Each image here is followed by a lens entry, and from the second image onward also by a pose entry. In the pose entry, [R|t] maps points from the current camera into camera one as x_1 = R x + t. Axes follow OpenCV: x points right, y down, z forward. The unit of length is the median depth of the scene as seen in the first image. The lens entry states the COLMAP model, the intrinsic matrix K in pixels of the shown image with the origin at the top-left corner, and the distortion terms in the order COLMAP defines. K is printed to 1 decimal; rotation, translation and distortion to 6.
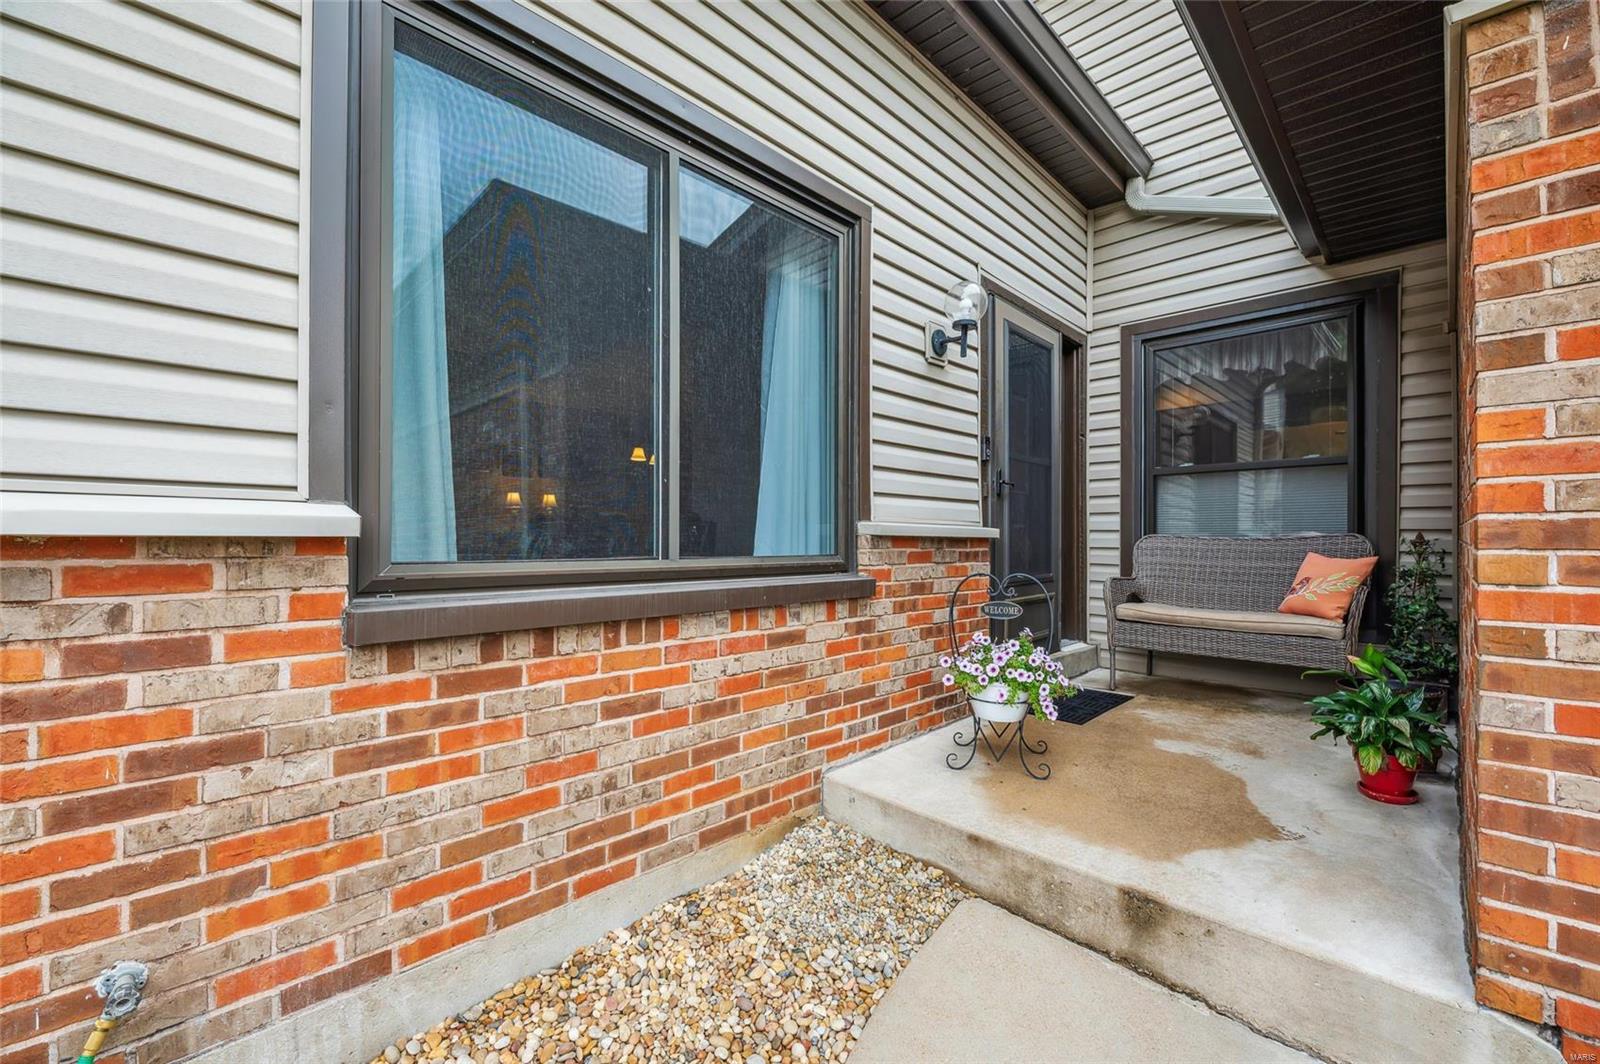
lens RADIAL K [[646.6, 0, 813.9], [0, 646.6, 533.1], [0, 0, 1]] dist [0.006327, -0.000520]
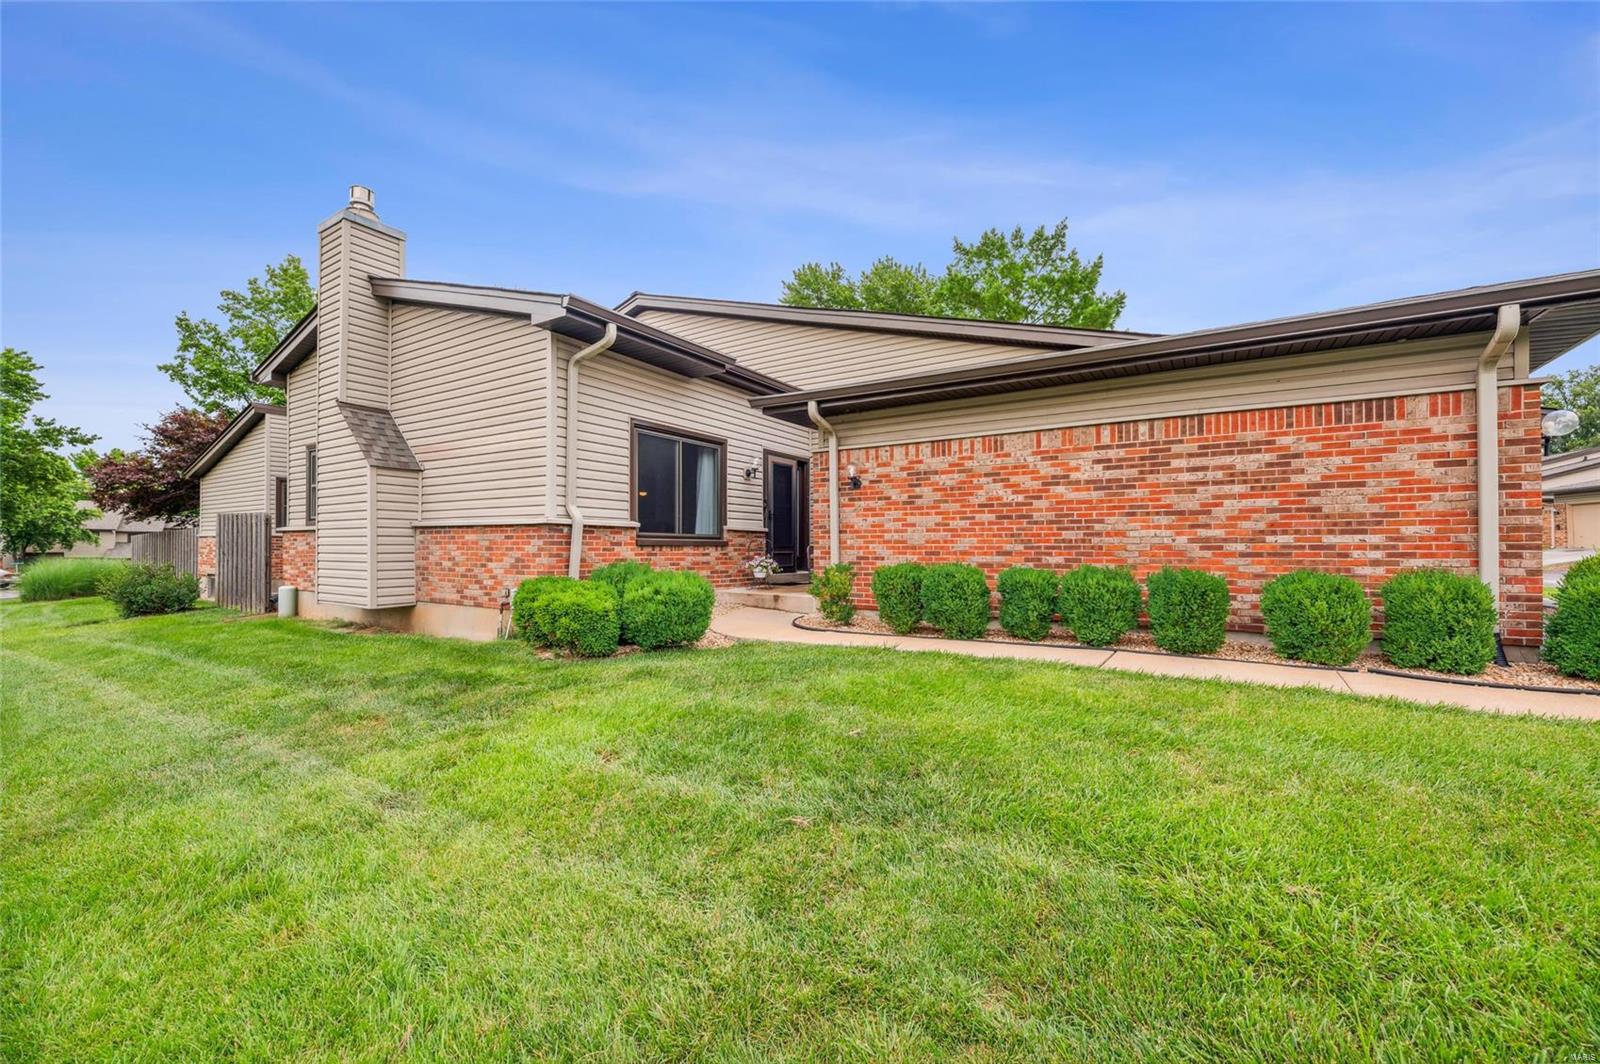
lens RADIAL K [[646.6, 0, 807.1], [0, 646.6, 532.2], [0, 0, 1]] dist [0.006327, -0.000520]
pose [[0.982094, 0.004235, 0.188343, -0.171995], [-0.000866, 0.999838, -0.017966, 0.091909], [-0.188389, 0.017482, 0.981939, -2.939472]]
